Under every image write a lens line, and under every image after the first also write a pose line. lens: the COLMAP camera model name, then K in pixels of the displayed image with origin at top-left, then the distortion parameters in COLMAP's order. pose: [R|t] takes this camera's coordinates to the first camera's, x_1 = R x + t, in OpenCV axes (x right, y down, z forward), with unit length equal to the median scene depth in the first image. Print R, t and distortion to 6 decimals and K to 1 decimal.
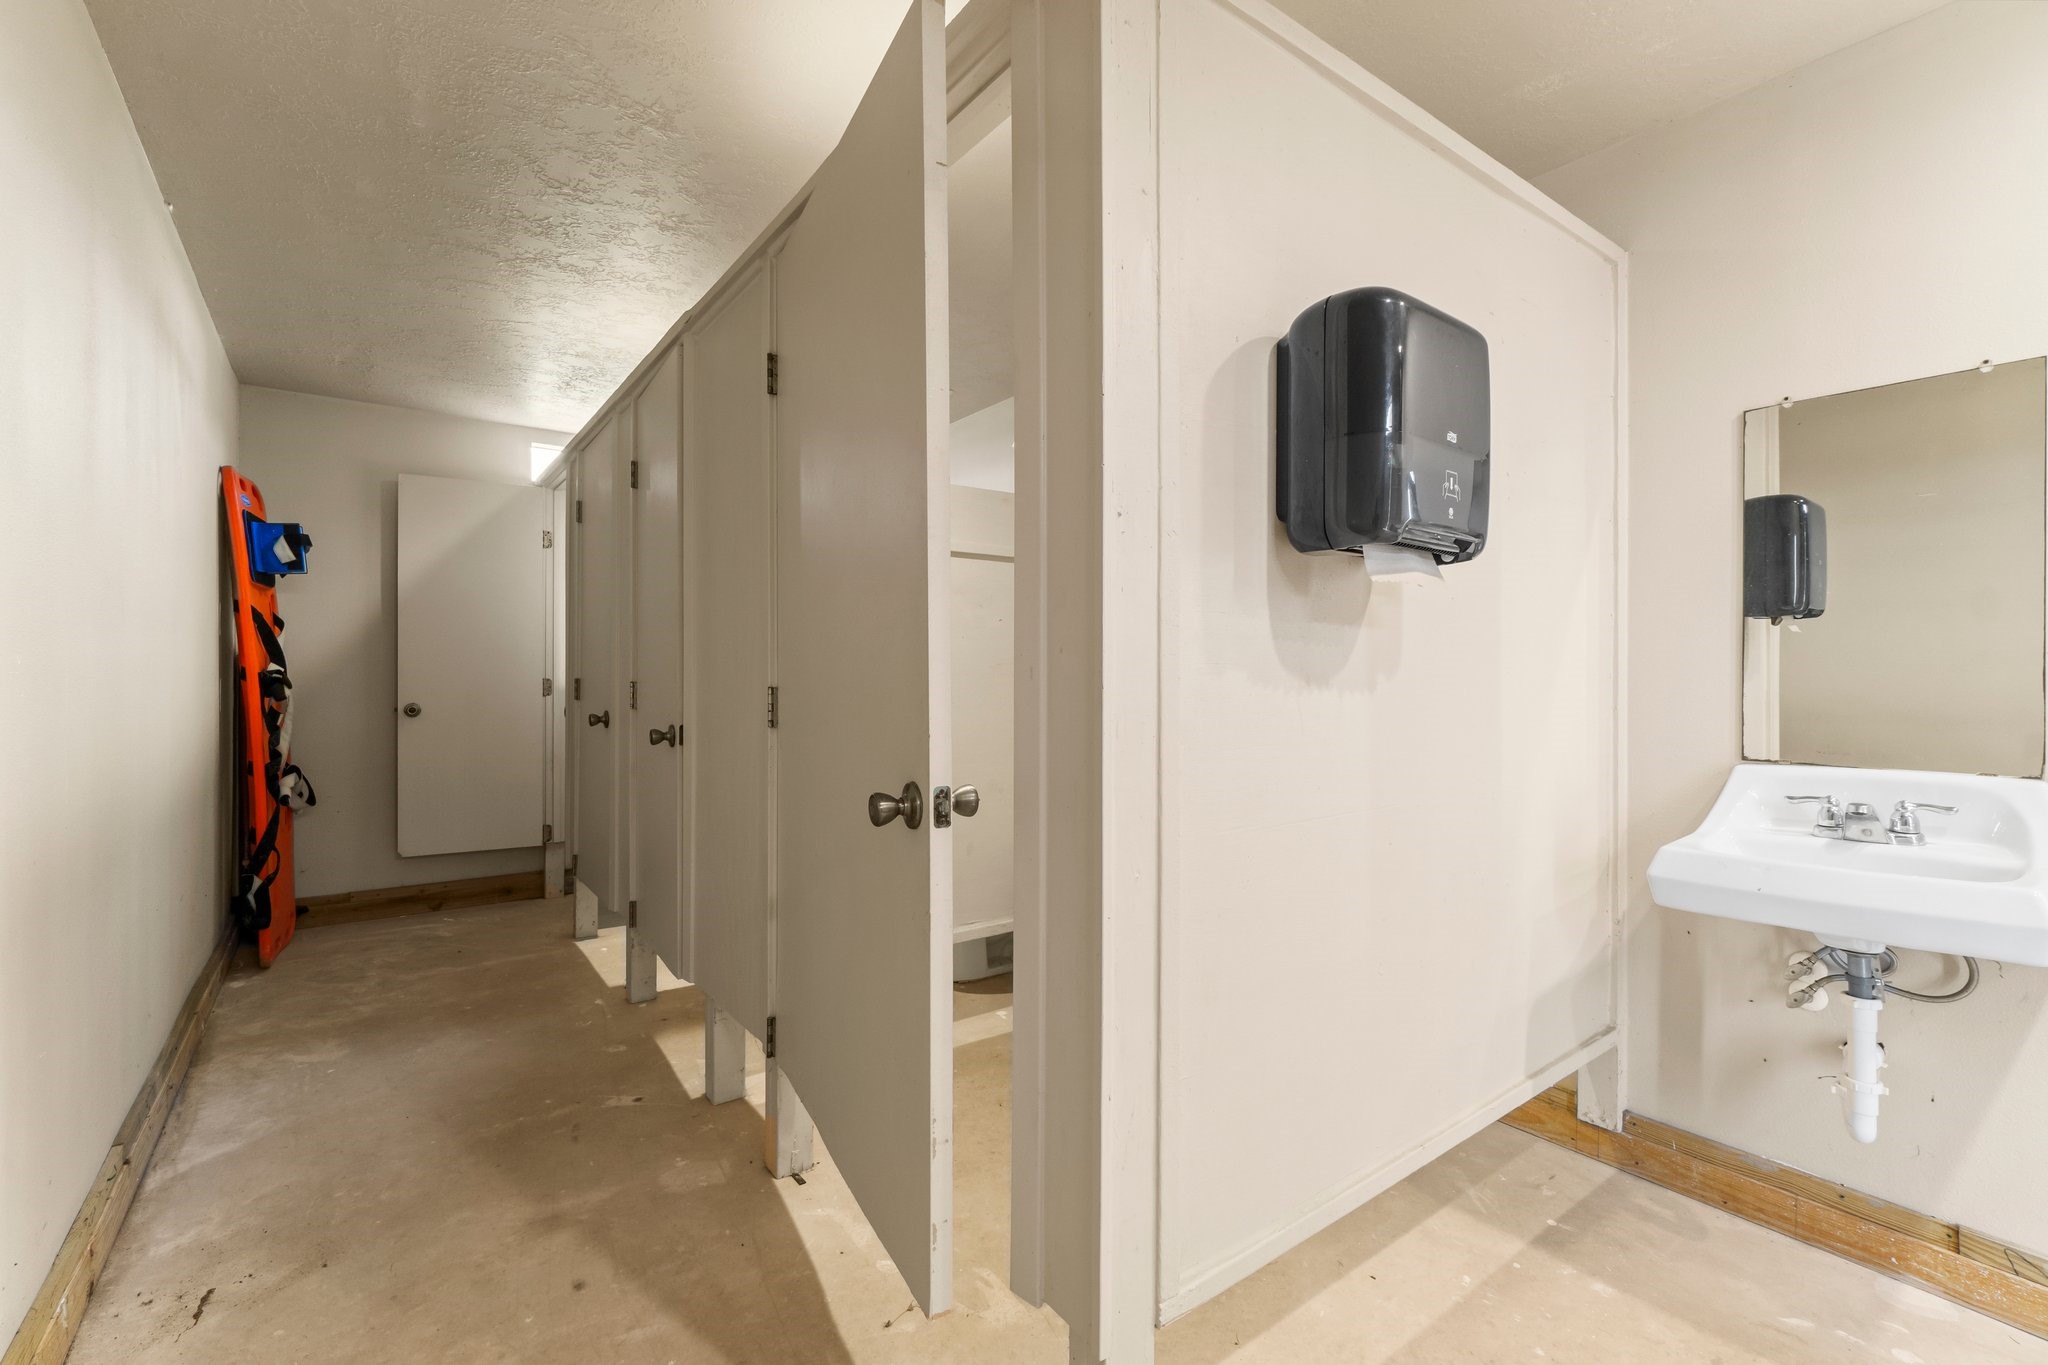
lens RADIAL K [[890.4, 0, 1024.0], [0, 890.4, 682.5], [0, 0, 1]] dist [0.004939, 0.000735]
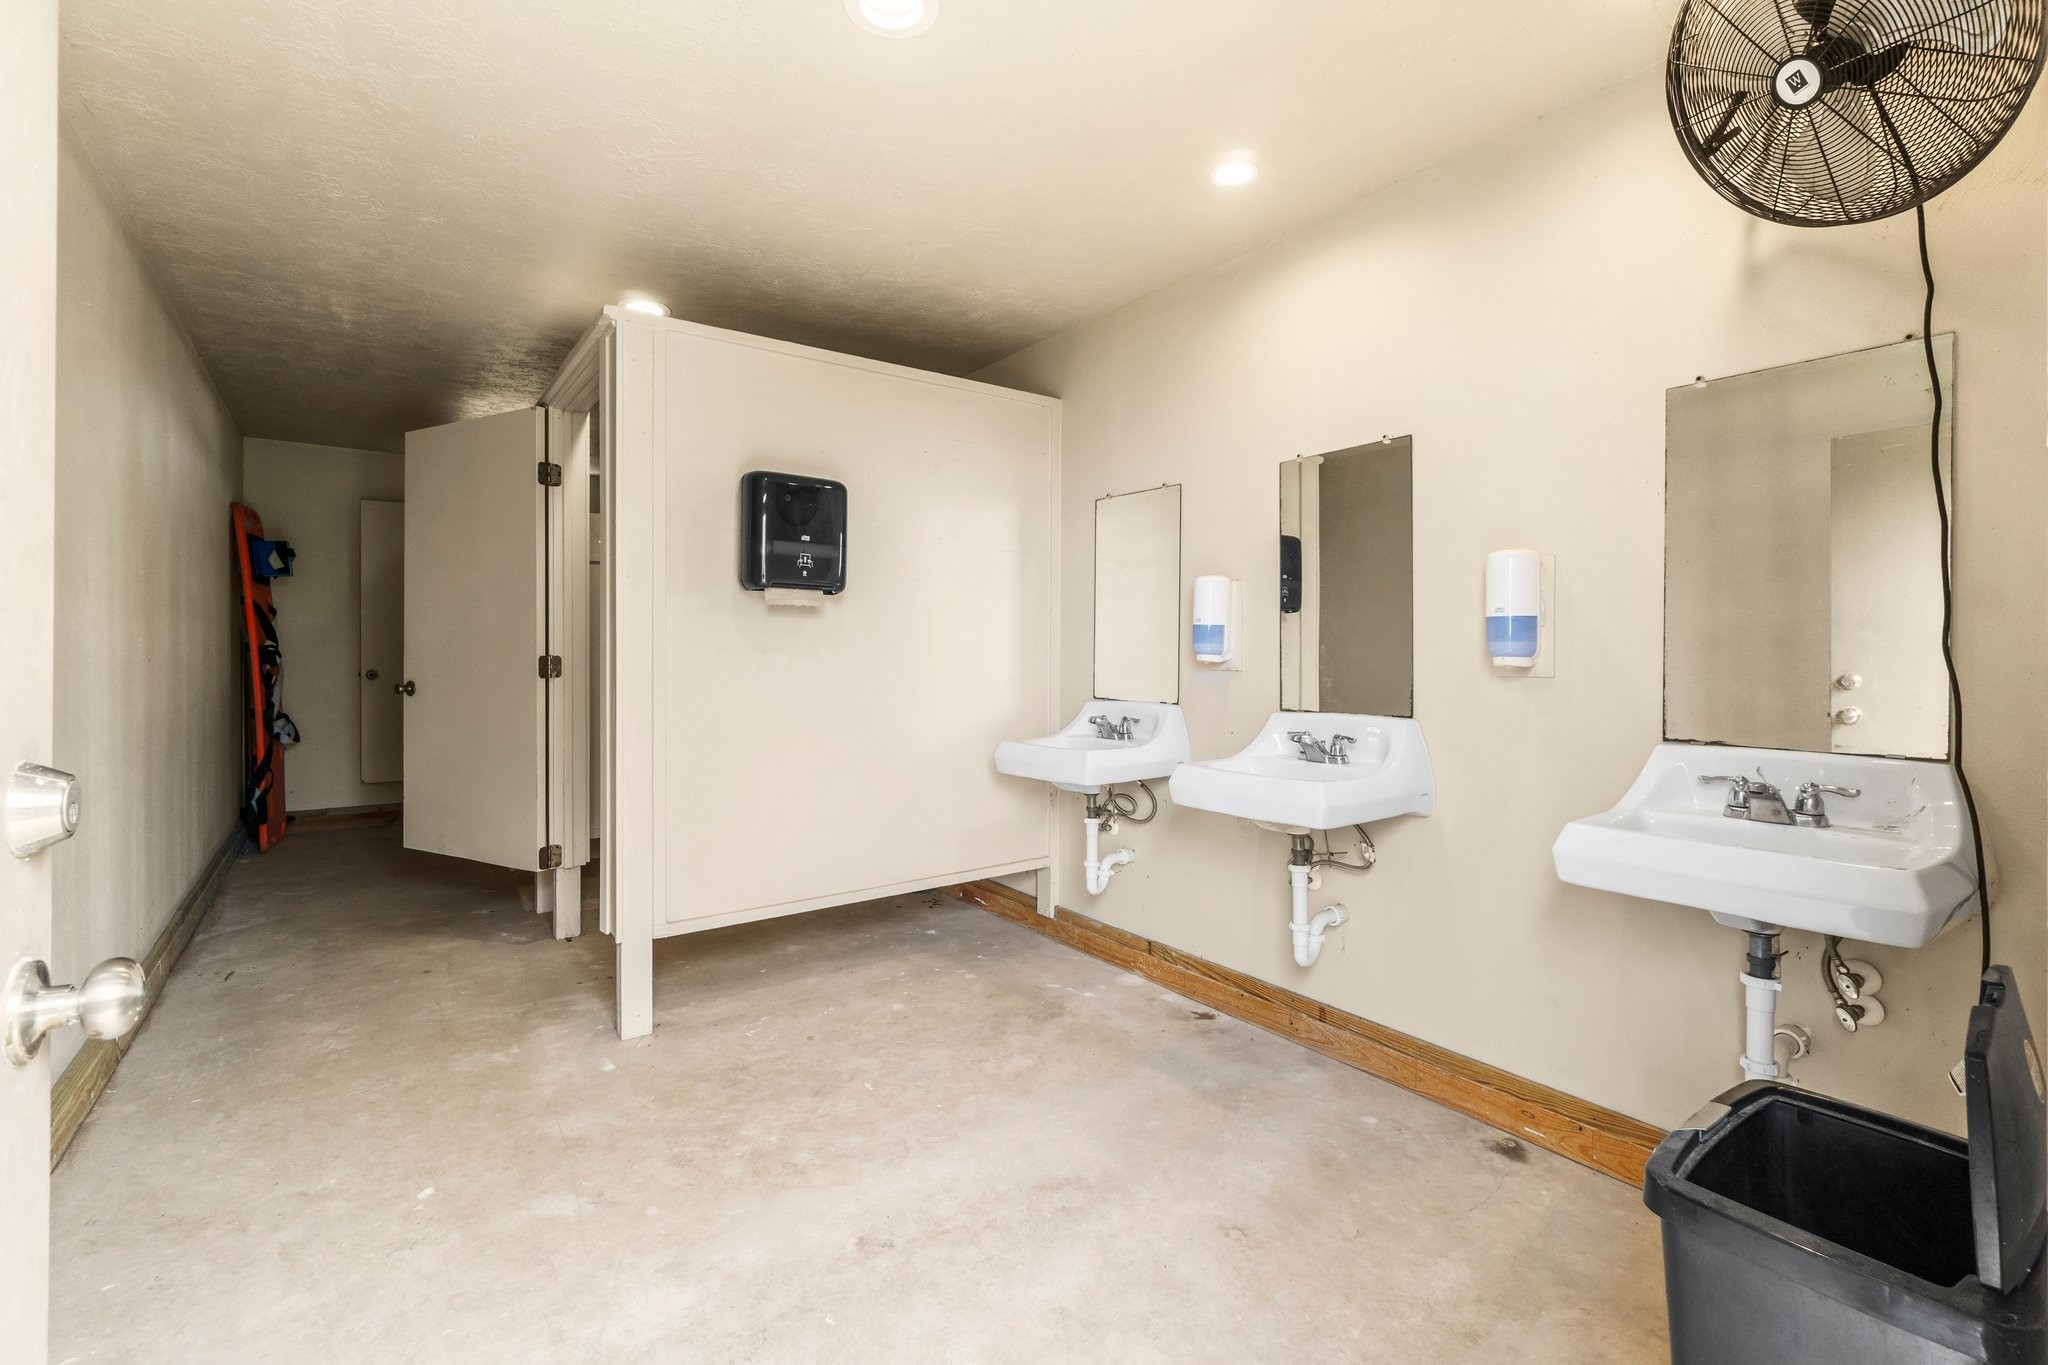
lens RADIAL K [[887.3, 0, 1022.7], [0, 887.3, 674.8], [0, 0, 1]] dist [0.000117, 0.000271]
pose [[0.999984, 0.005640, -0.000516, 0.368282], [-0.005633, 0.999916, 0.011700, 0.010451], [0.000582, -0.011697, 0.999931, -0.419827]]
